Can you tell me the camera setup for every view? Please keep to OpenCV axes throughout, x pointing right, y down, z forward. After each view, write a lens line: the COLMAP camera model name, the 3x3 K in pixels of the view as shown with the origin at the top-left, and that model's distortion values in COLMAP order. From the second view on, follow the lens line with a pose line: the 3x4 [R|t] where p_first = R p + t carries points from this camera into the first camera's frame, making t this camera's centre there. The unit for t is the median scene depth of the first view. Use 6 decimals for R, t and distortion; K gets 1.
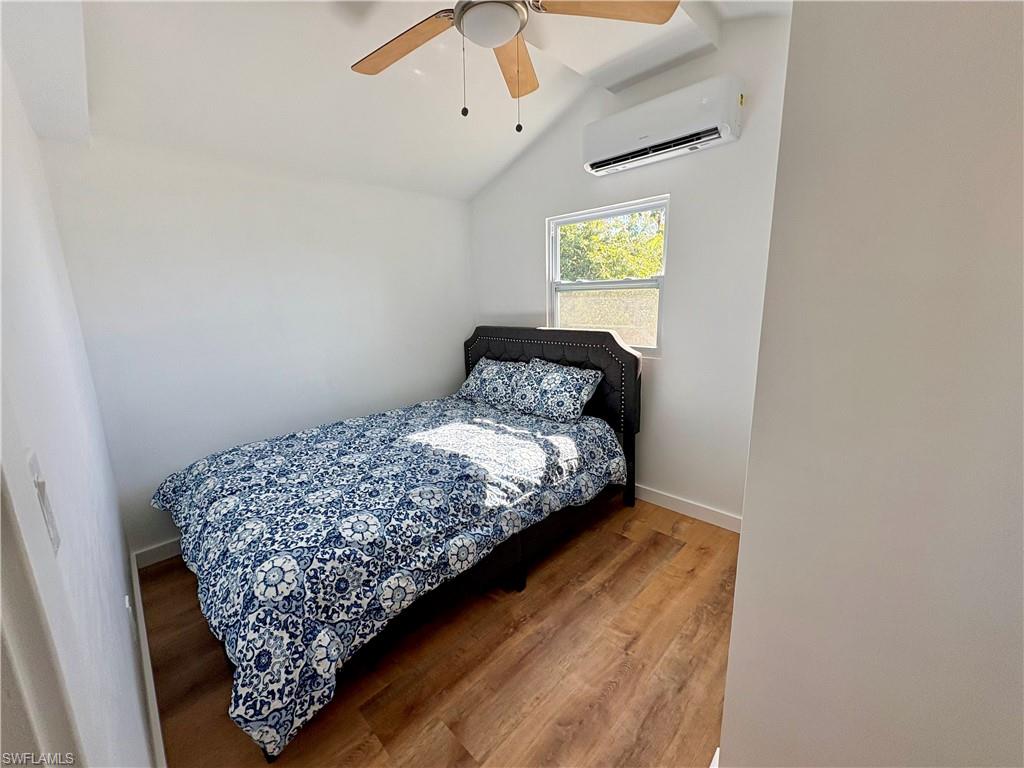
lens RADIAL K [[406.4, 0, 510.6], [0, 406.4, 380.7], [0, 0, 1]] dist [0.001954, 0.000132]
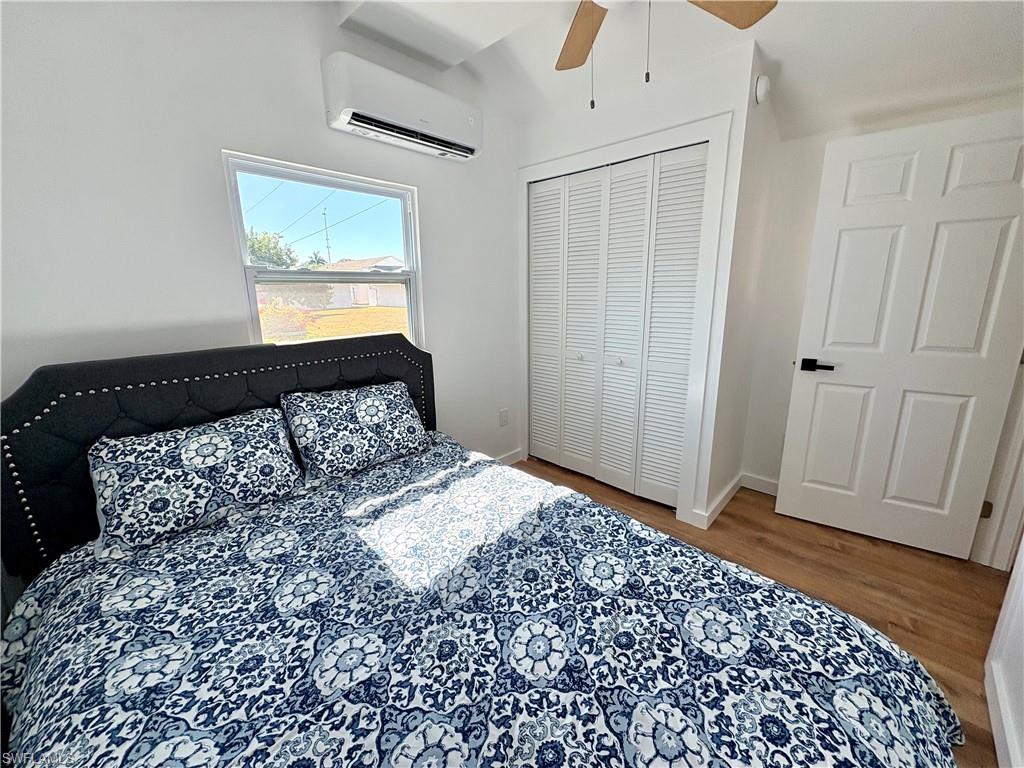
lens RADIAL K [[406.4, 0, 516.1], [0, 406.4, 379.3], [0, 0, 1]] dist [0.001954, 0.000132]
pose [[-0.027328, -0.201292, 0.979150, -0.625102], [0.202261, 0.958142, 0.202619, -0.152691], [-0.978950, 0.203581, 0.014530, 0.782937]]
